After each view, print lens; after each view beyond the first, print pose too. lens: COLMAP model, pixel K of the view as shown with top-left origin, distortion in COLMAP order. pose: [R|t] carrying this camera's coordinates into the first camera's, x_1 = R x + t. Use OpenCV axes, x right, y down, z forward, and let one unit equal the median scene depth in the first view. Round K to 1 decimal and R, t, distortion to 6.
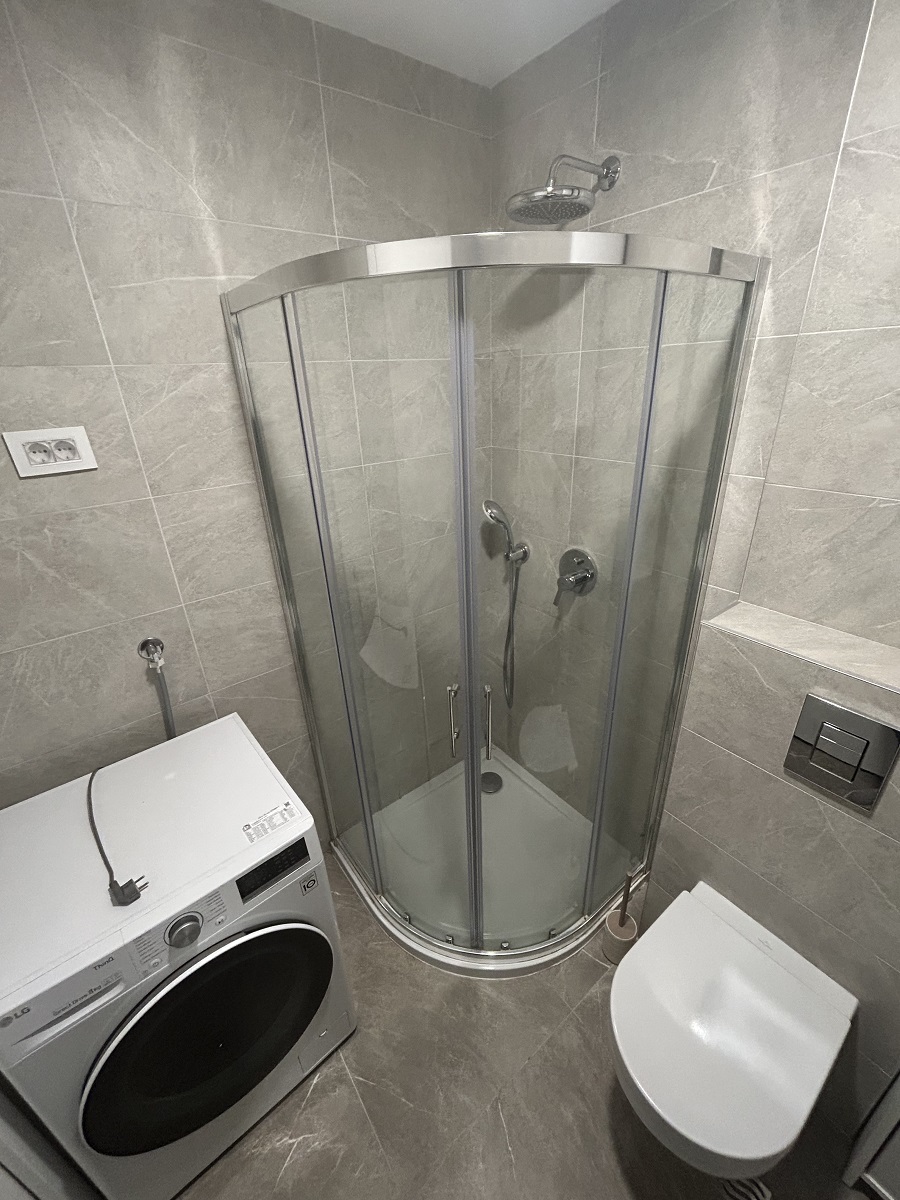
lens RADIAL K [[486.6, 0, 449.7], [0, 486.6, 601.3], [0, 0, 1]] dist [-0.001413, 0.000169]
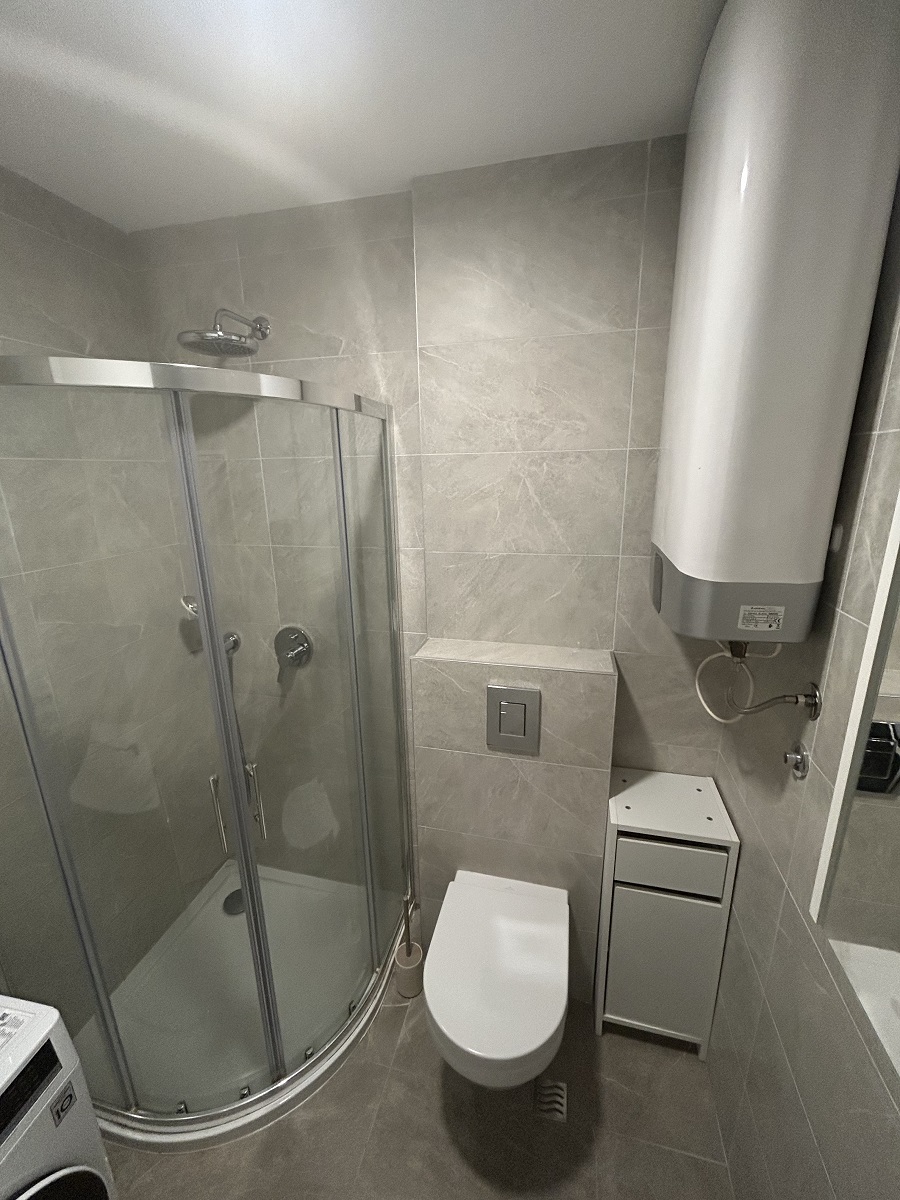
lens RADIAL K [[486.6, 0, 449.7], [0, 486.6, 601.3], [0, 0, 1]] dist [-0.001413, 0.000169]
pose [[0.782230, -0.142973, 0.606362, -0.165002], [0.251574, 0.962915, -0.097496, 0.050962], [-0.569936, 0.228809, 0.789189, -0.118331]]
